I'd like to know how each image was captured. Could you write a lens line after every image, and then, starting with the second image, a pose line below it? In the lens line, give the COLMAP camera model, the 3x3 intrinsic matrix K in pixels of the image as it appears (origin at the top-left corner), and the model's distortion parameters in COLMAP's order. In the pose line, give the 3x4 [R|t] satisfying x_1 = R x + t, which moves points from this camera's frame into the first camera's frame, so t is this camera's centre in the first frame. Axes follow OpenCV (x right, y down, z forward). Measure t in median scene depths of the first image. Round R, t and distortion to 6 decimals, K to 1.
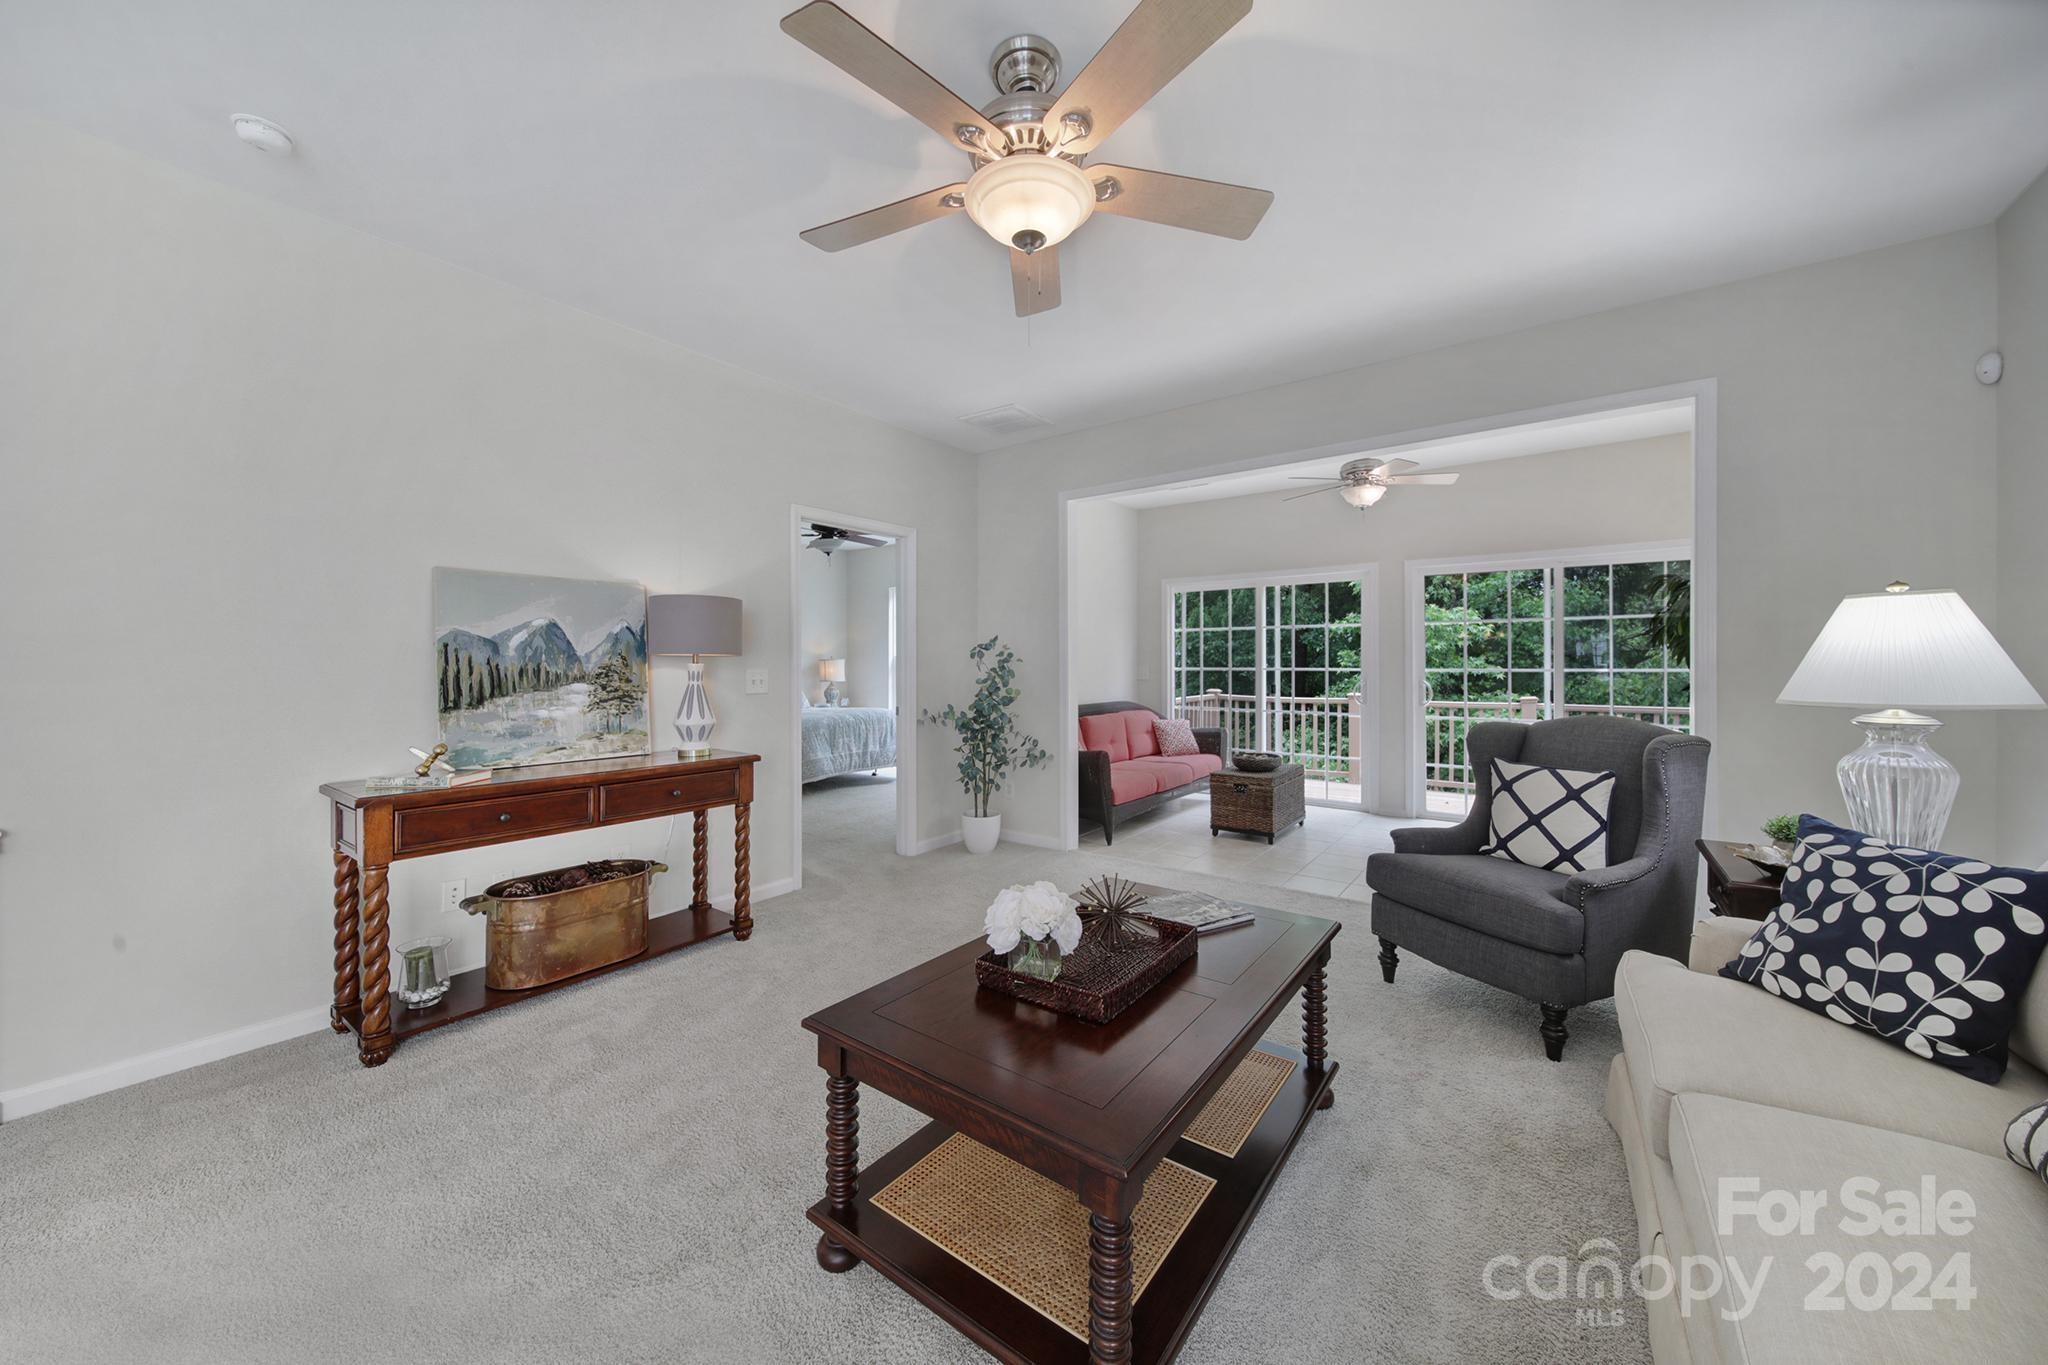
lens RADIAL K [[729.7, 0, 990.2], [0, 729.7, 669.3], [0, 0, 1]] dist [-0.000345, -0.000060]
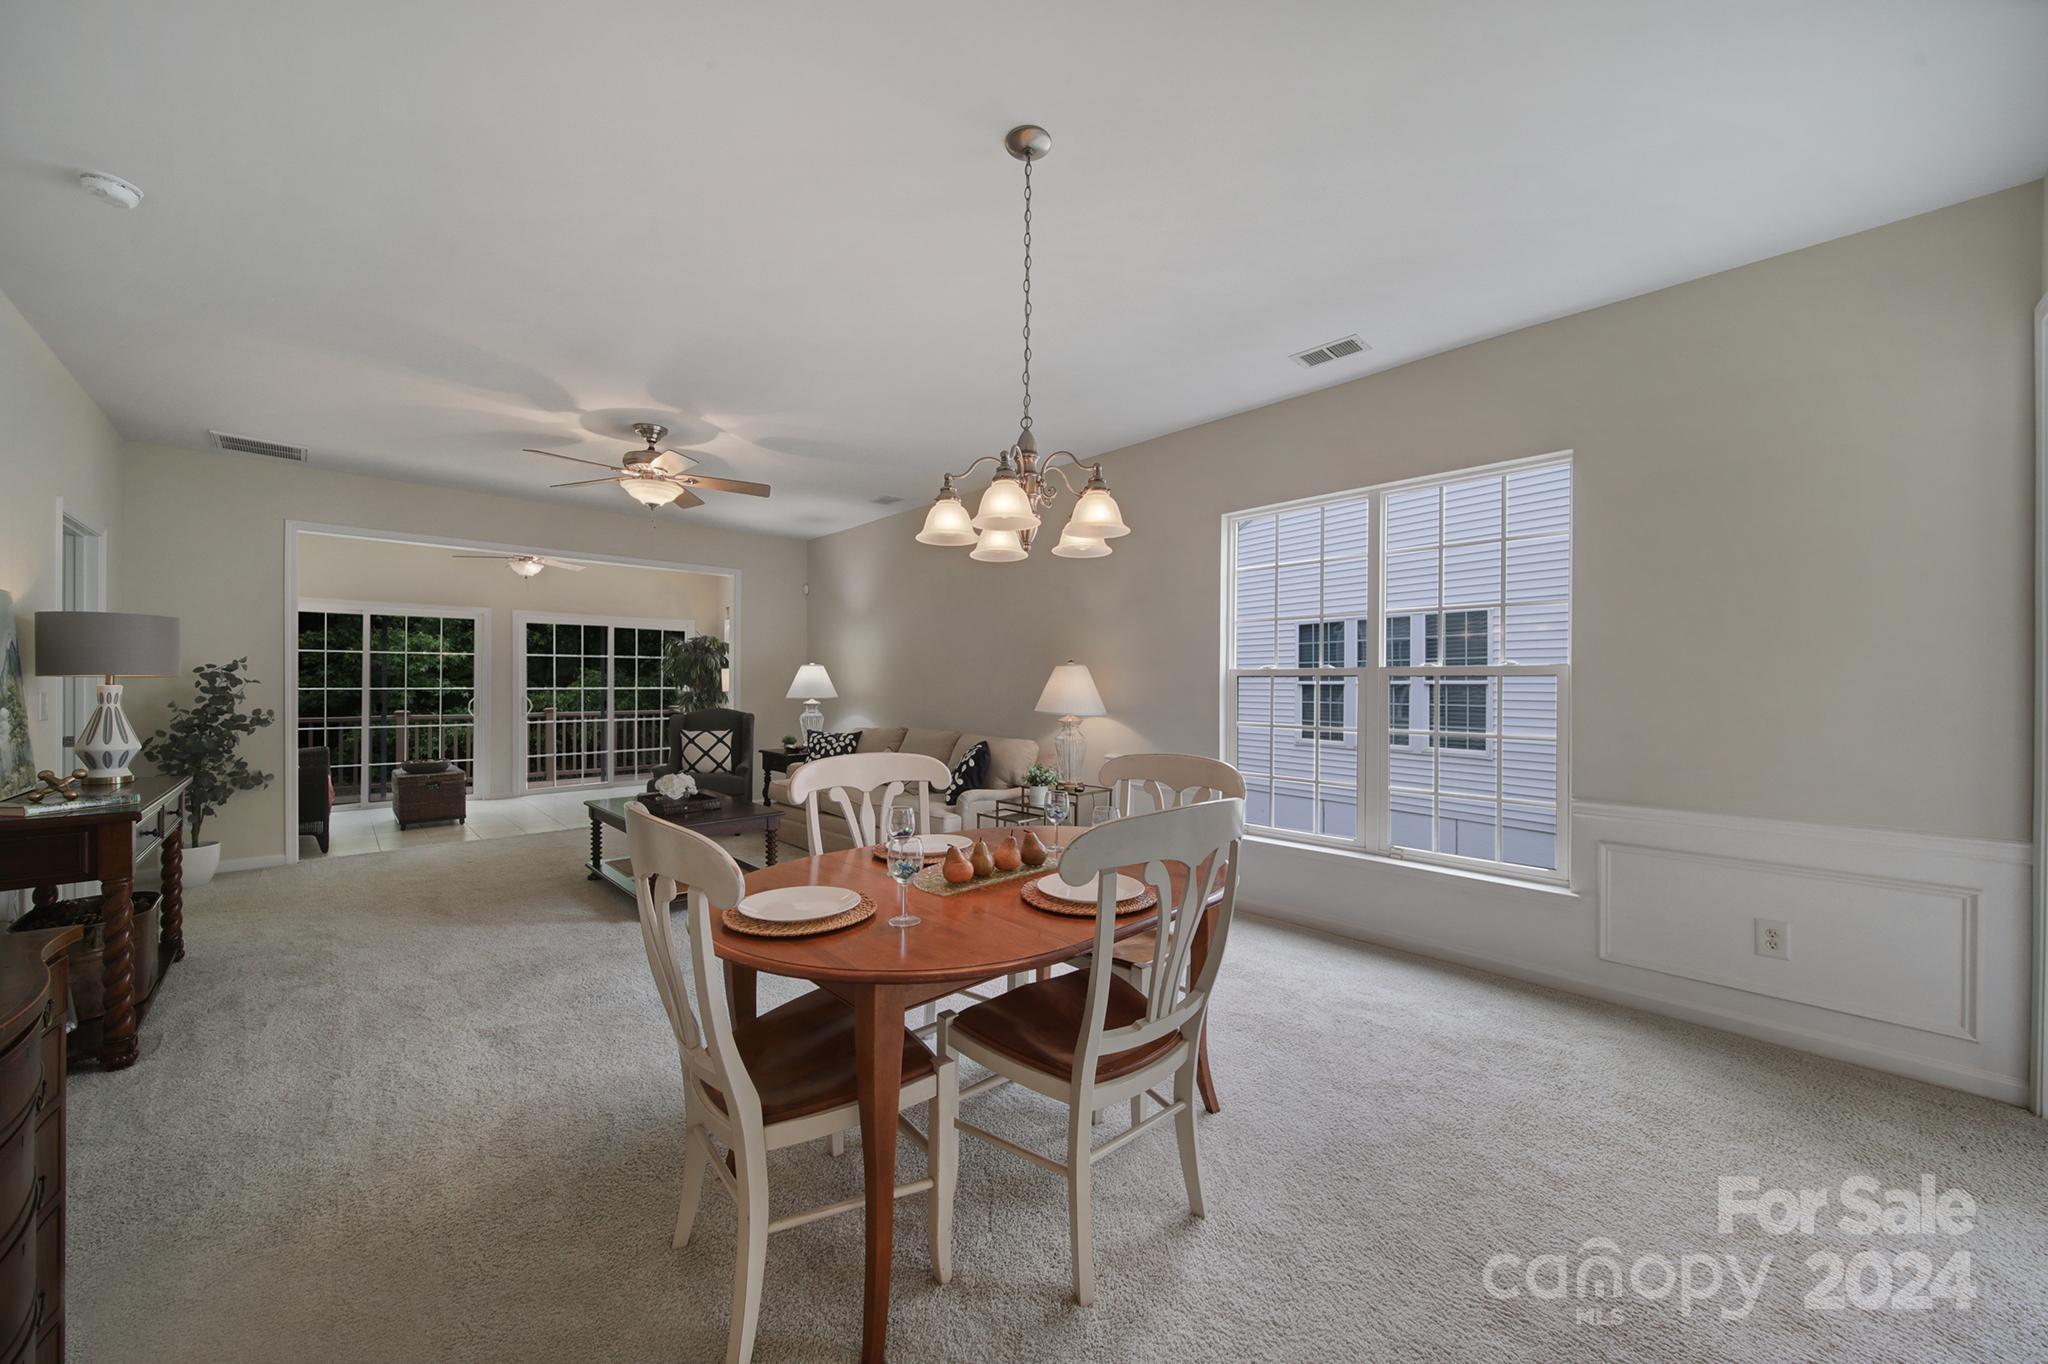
lens RADIAL K [[713.4, 0, 1024.0], [0, 713.4, 682.0], [0, 0, 1]] dist [-0.000271, -0.000101]
pose [[0.159880, 0.005968, 0.987118, -1.381251], [0.005534, 0.999961, -0.006942, 0.001624], [-0.987121, 0.006573, 0.159841, -0.373157]]
